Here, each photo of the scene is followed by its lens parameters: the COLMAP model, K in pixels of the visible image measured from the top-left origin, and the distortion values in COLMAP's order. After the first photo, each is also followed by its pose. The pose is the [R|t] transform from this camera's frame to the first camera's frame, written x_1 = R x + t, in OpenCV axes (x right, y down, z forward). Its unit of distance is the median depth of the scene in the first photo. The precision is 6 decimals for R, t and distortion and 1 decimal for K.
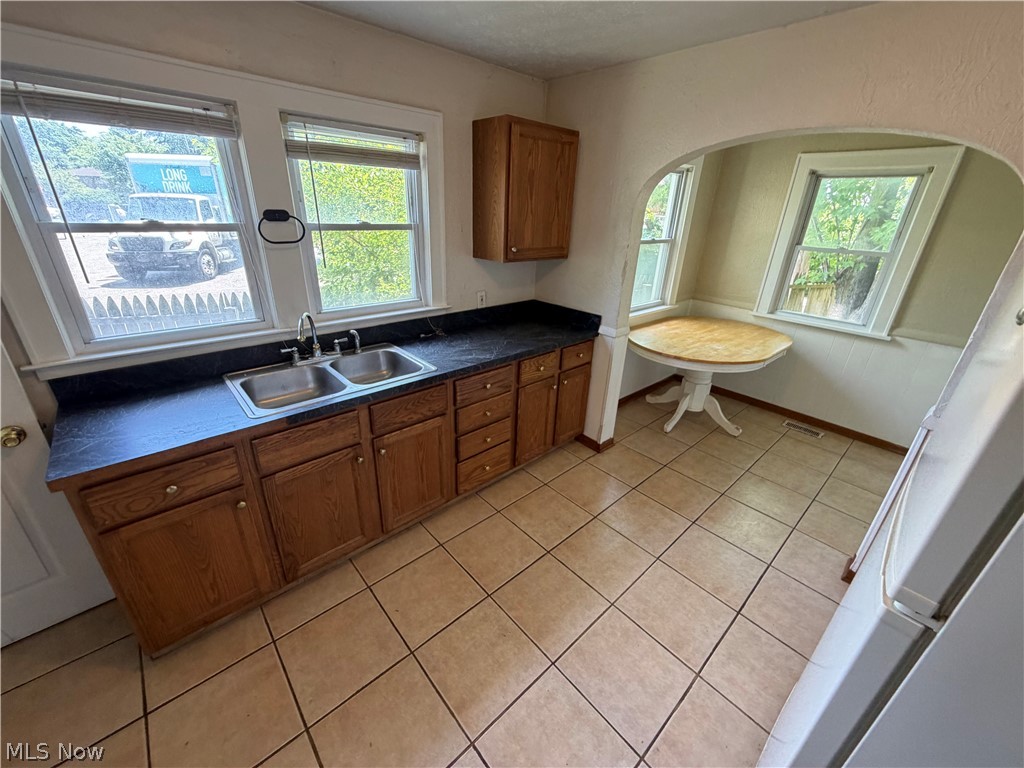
lens RADIAL K [[409.8, 0, 509.8], [0, 409.8, 384.4], [0, 0, 1]] dist [0.000699, -0.000114]
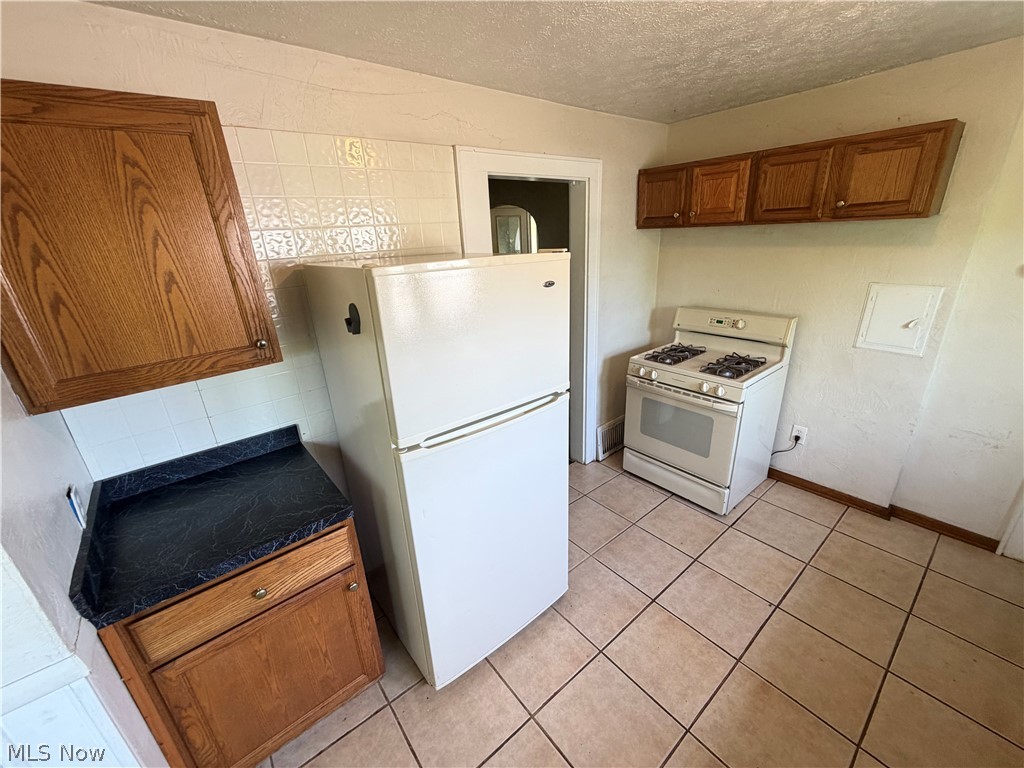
lens RADIAL K [[409.8, 0, 509.8], [0, 409.8, 384.4], [0, 0, 1]] dist [0.000699, -0.000114]
pose [[-0.998333, -0.006262, 0.057371, 0.465064], [0.035538, 0.716563, 0.696616, -0.542291], [-0.045472, 0.697494, -0.715147, 1.159508]]
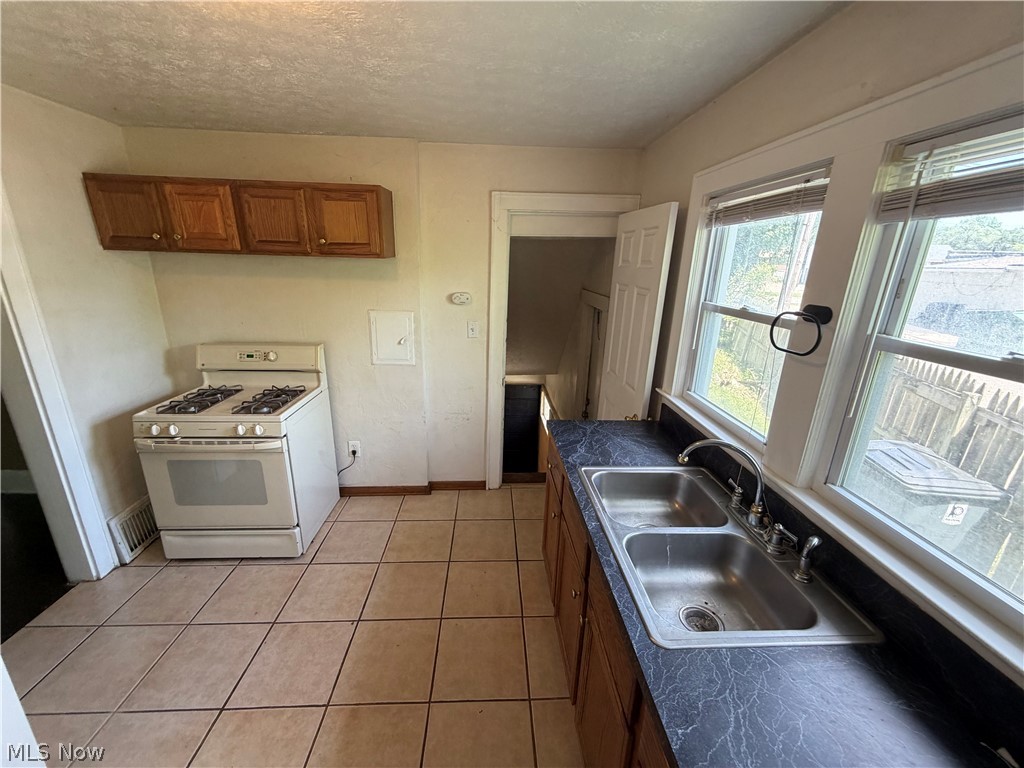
lens RADIAL K [[409.8, 0, 509.8], [0, 409.8, 384.4], [0, 0, 1]] dist [0.000699, -0.000114]
pose [[-0.631102, 0.171271, -0.756556, 0.269348], [-0.354818, 0.803567, 0.477895, -0.532837], [0.689793, 0.570040, -0.446363, 1.178517]]
